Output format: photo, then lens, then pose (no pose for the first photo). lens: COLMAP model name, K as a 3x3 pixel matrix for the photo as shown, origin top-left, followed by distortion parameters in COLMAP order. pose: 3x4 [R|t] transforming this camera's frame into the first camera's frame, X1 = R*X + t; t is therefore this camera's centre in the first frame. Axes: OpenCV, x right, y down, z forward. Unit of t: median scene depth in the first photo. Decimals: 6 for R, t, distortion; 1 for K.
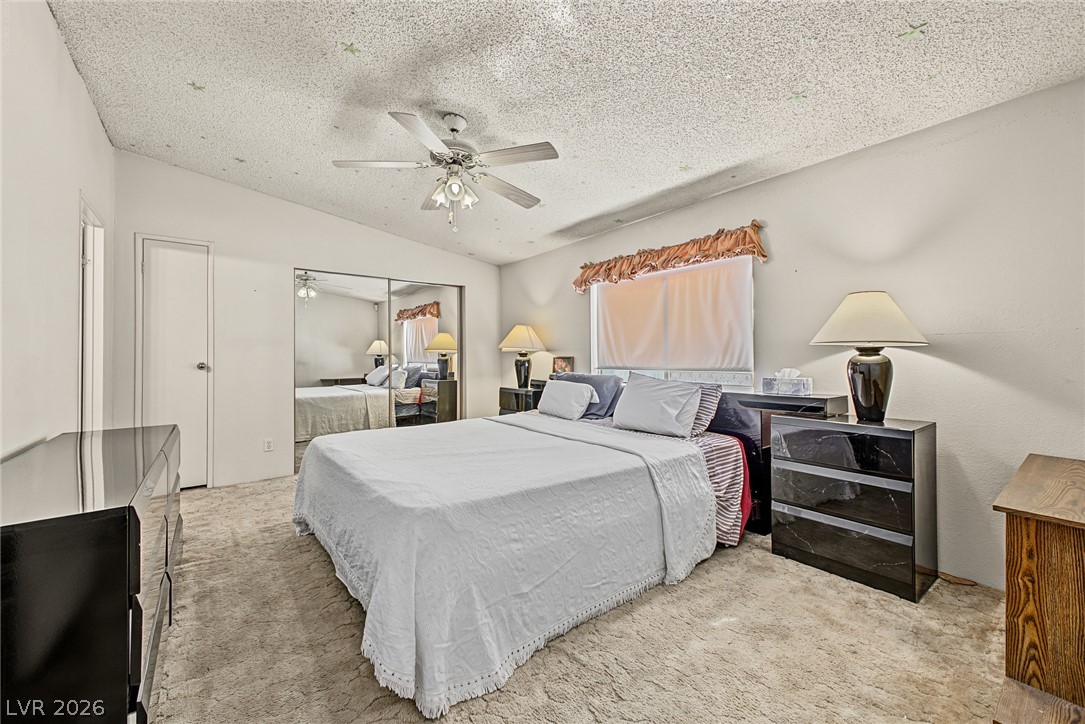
lens RADIAL K [[432.7, 0, 539.6], [0, 432.7, 361.8], [0, 0, 1]] dist [0.000359, 0.000033]
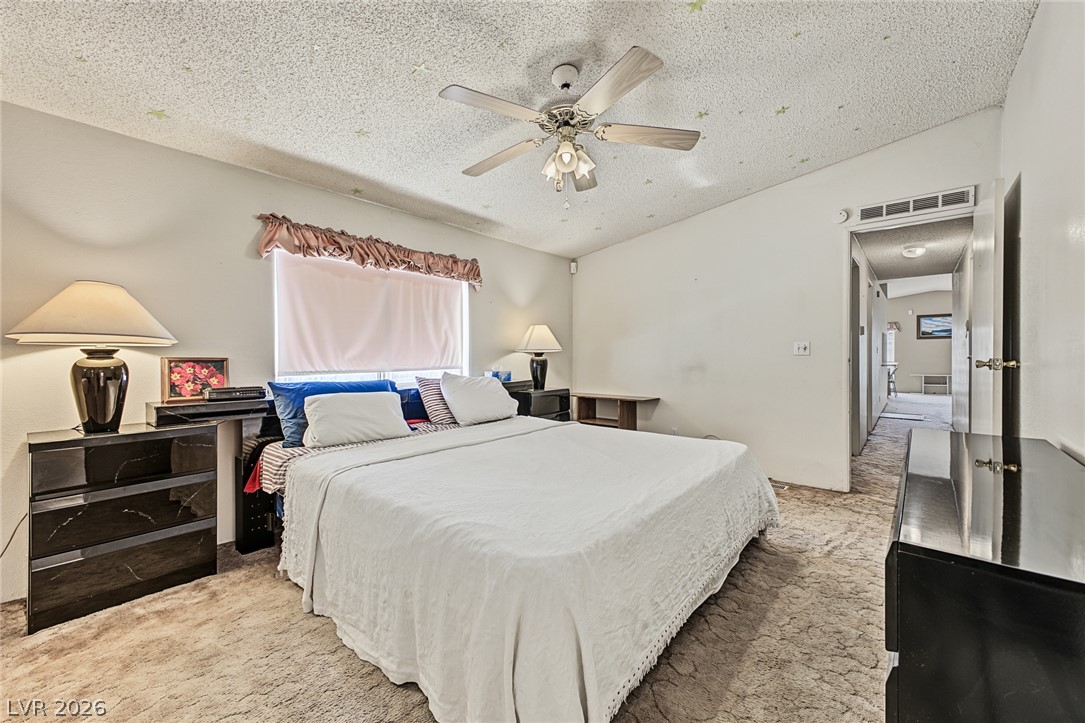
lens RADIAL K [[429.7, 0, 538.7], [0, 429.7, 358.4], [0, 0, 1]] dist [0.025557, -0.011334]
pose [[-0.217041, 0.000666, 0.976162, -0.593406], [0.016568, 0.999858, 0.003001, -0.006620], [-0.976022, 0.016824, -0.217022, 0.734105]]
